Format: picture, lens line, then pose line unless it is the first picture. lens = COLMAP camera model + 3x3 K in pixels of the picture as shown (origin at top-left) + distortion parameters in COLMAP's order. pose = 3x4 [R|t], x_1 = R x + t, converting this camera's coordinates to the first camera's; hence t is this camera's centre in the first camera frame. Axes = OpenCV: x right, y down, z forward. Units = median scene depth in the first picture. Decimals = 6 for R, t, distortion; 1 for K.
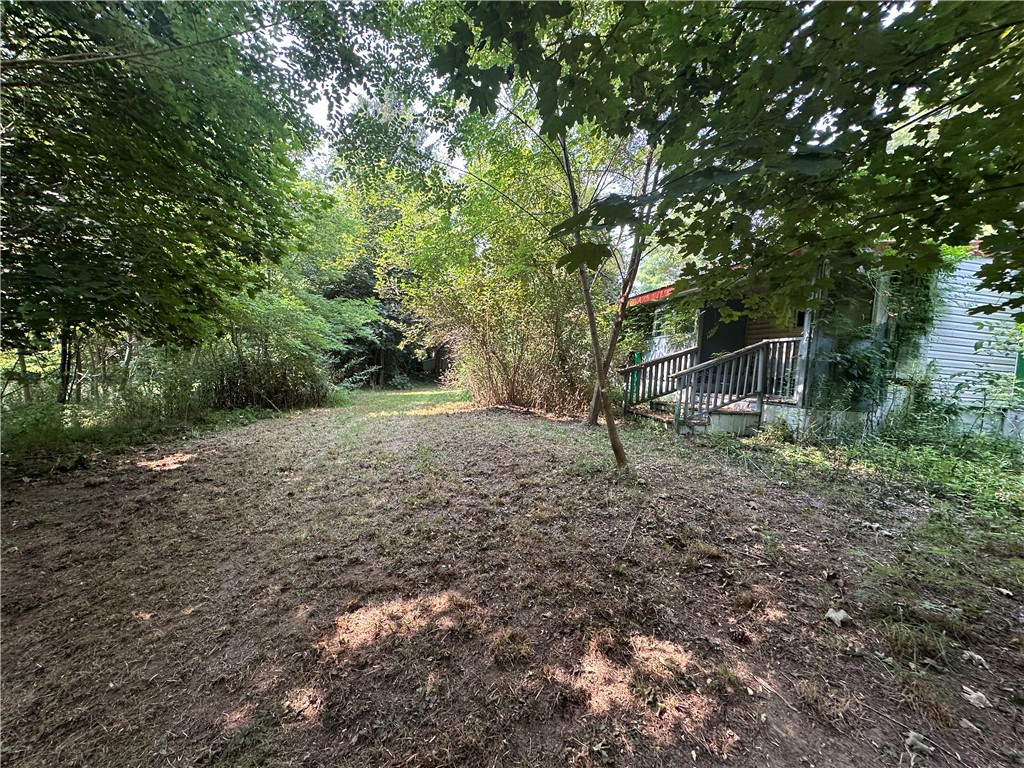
lens RADIAL K [[403.7, 0, 509.6], [0, 403.7, 387.2], [0, 0, 1]] dist [-0.000780, -0.000132]
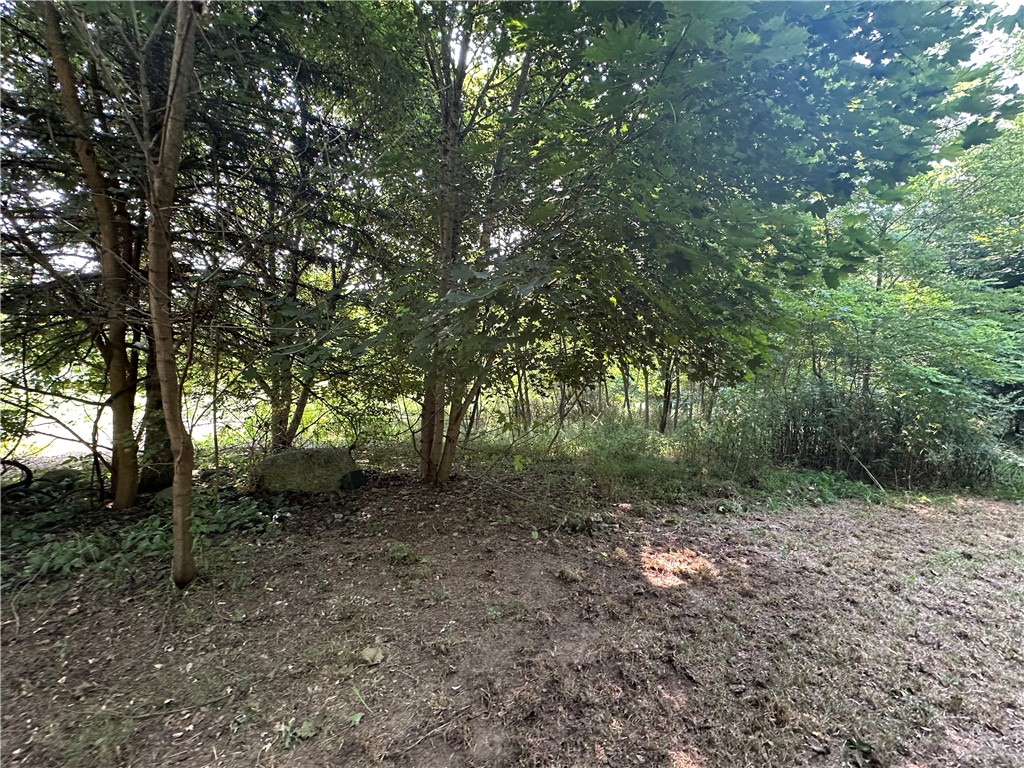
lens RADIAL K [[403.7, 0, 508.7], [0, 403.7, 383.6], [0, 0, 1]] dist [-0.000780, -0.000132]
pose [[0.293741, 0.014268, -0.955778, -0.202458], [-0.085094, 0.996309, -0.011279, -0.045518], [0.952090, 0.084644, 0.293871, 0.350877]]
